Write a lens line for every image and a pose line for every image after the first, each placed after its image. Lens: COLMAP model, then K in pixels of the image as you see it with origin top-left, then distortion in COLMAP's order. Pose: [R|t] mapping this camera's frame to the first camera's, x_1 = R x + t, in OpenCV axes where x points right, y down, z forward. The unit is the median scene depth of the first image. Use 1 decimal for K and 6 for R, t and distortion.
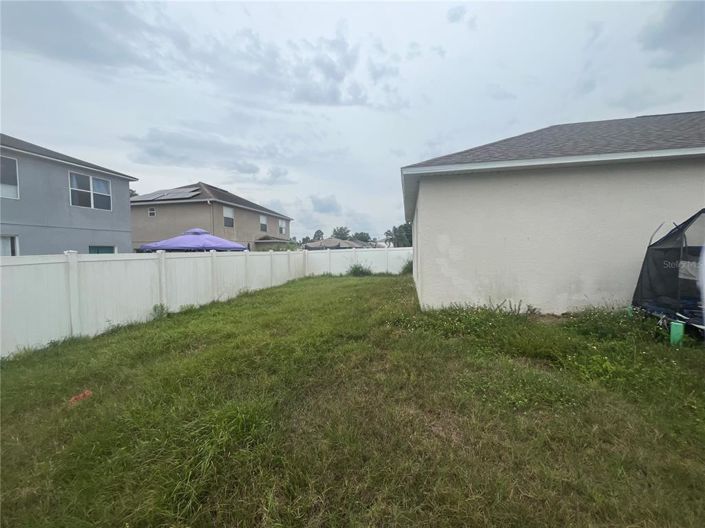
lens RADIAL K [[285.1, 0, 352.5], [0, 285.1, 264.0], [0, 0, 1]] dist [-0.000878, -0.000114]
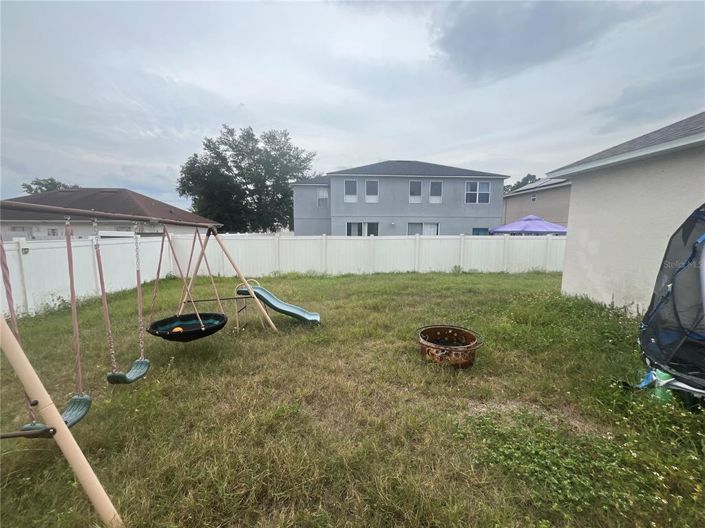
lens RADIAL K [[285.1, 0, 352.5], [0, 285.1, 264.0], [0, 0, 1]] dist [-0.000878, -0.000114]
pose [[0.276526, 0.137081, -0.951179, 0.420116], [-0.070500, 0.990001, 0.122180, -0.016847], [0.958417, 0.033272, 0.283426, -0.051589]]
